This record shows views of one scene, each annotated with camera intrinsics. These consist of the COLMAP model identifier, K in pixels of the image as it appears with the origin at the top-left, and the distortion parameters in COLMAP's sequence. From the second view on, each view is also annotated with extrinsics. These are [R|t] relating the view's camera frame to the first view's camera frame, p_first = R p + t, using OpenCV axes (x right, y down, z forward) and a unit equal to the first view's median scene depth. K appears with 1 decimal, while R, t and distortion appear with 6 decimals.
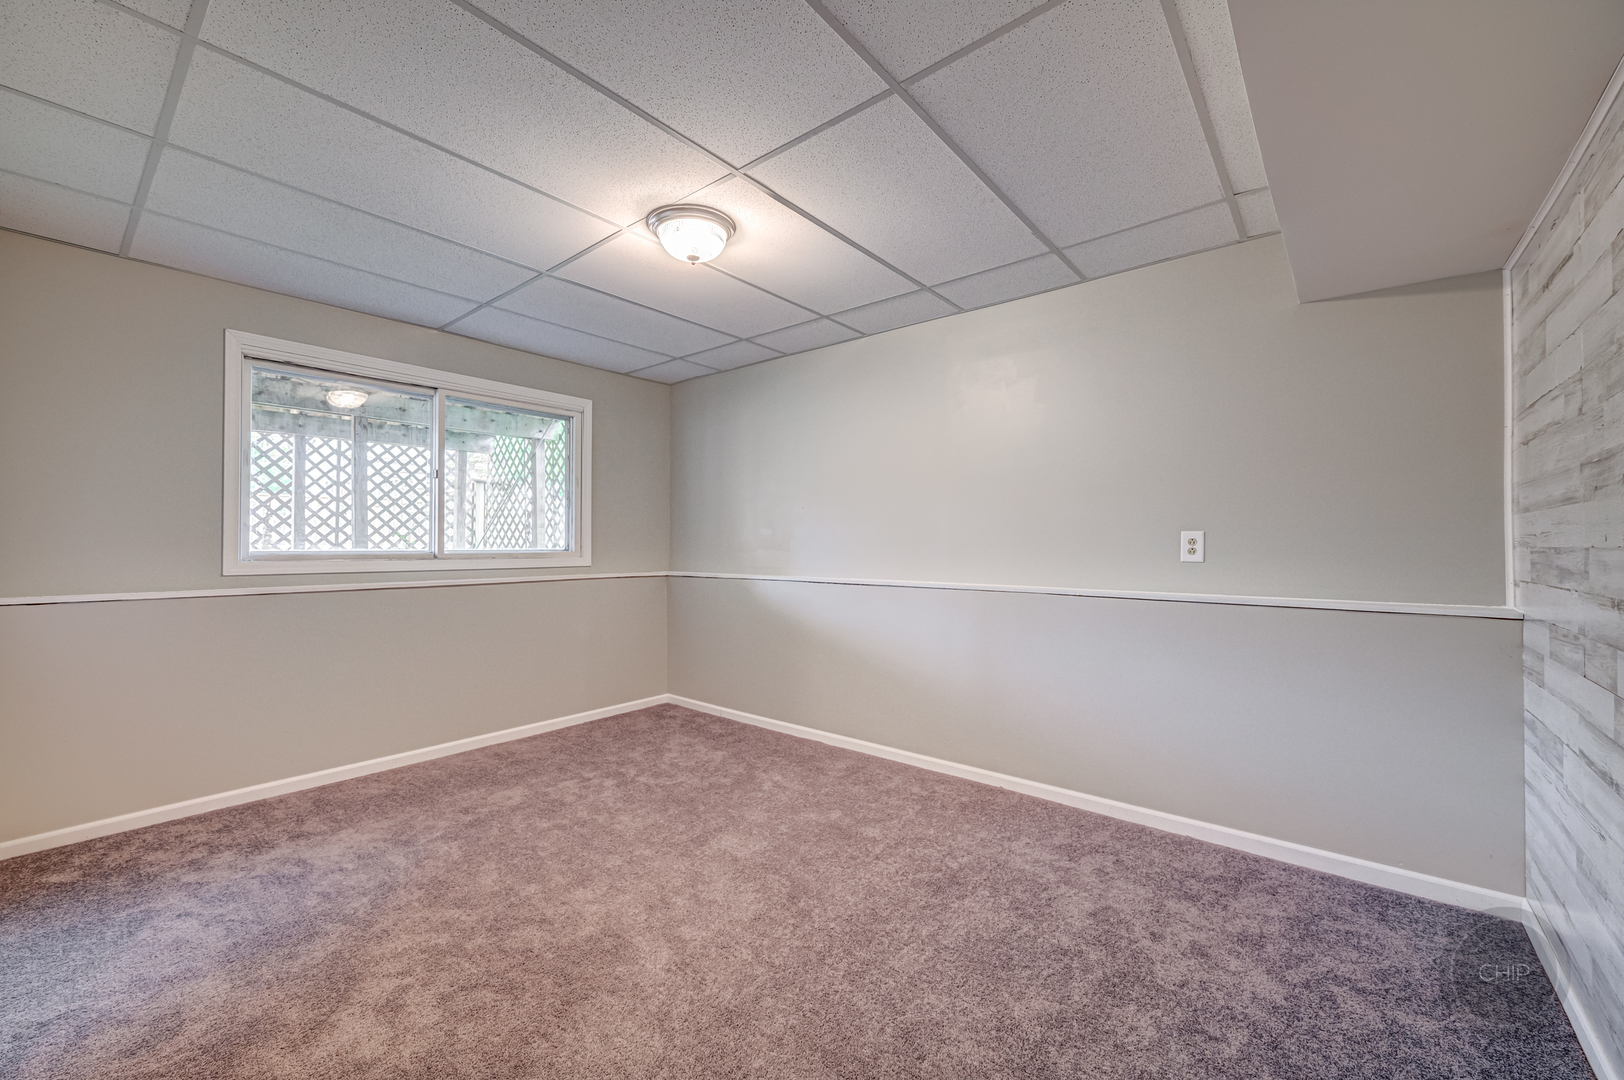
lens RADIAL K [[641.0, 0, 814.3], [0, 641.0, 539.9], [0, 0, 1]] dist [-0.000346, 0.000117]
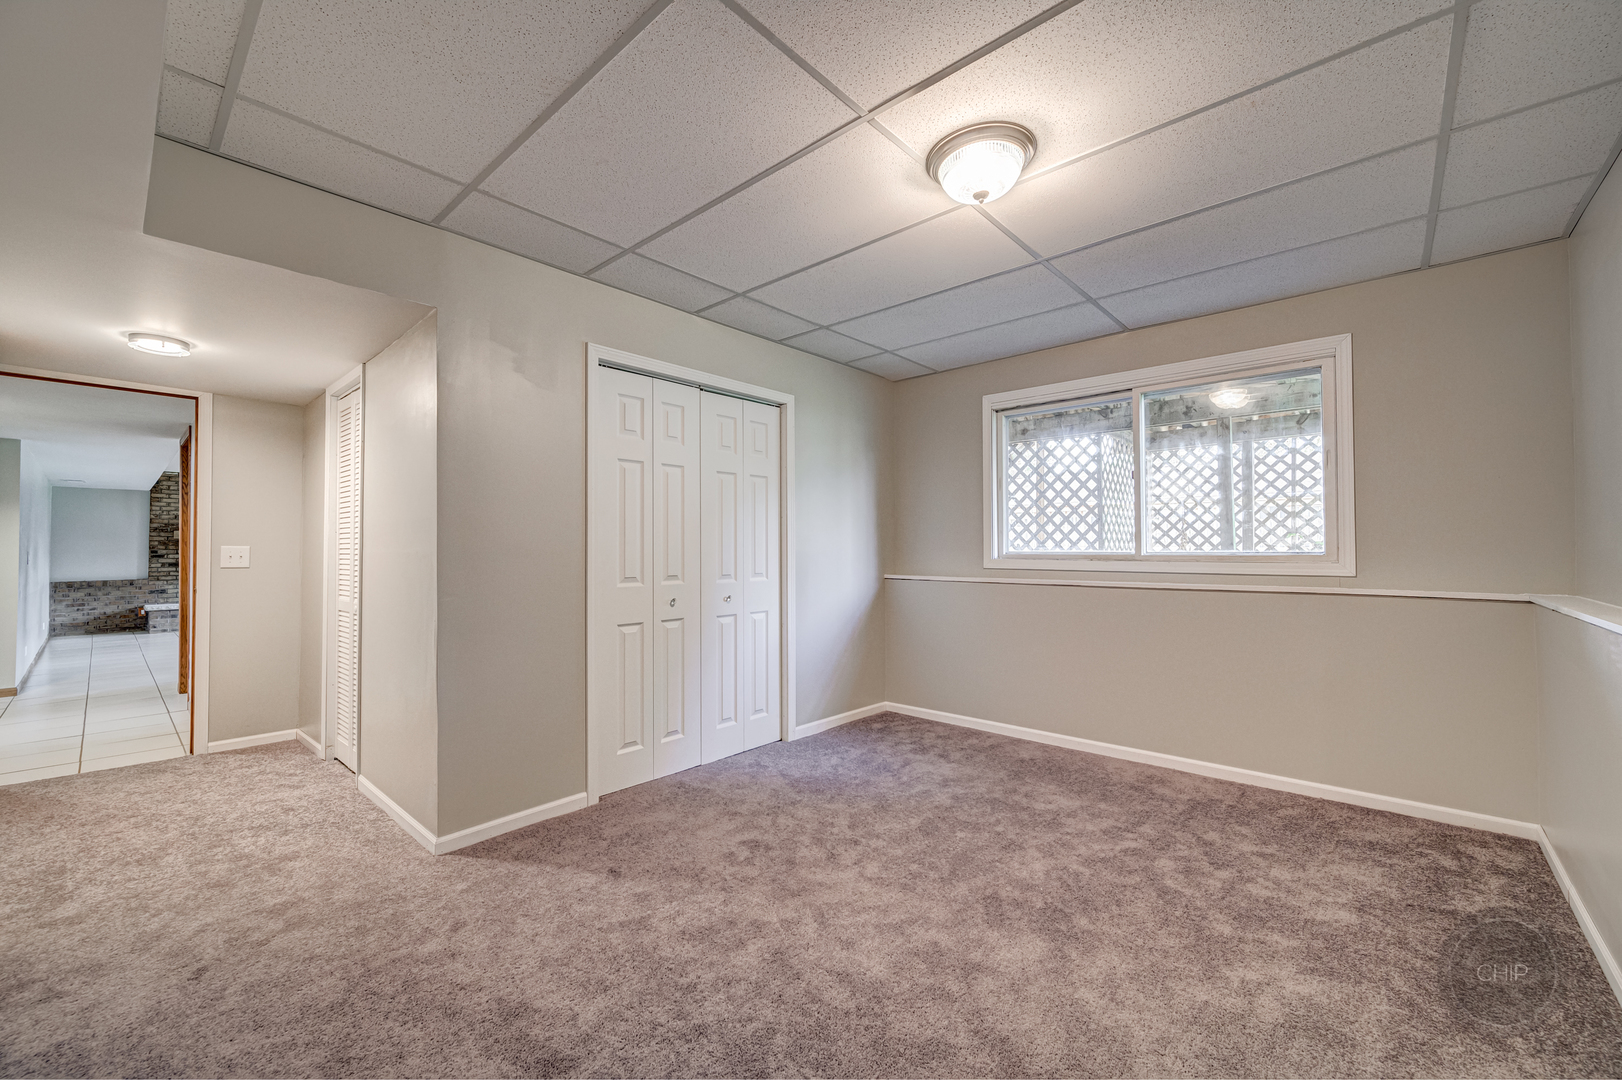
lens RADIAL K [[640.2, 0, 813.3], [0, 640.2, 539.9], [0, 0, 1]] dist [-0.000346, 0.000117]
pose [[-0.040757, -0.014611, -0.999062, 0.488660], [0.009521, 0.999842, -0.015011, 0.009227], [0.999124, -0.010123, -0.040612, 0.630728]]
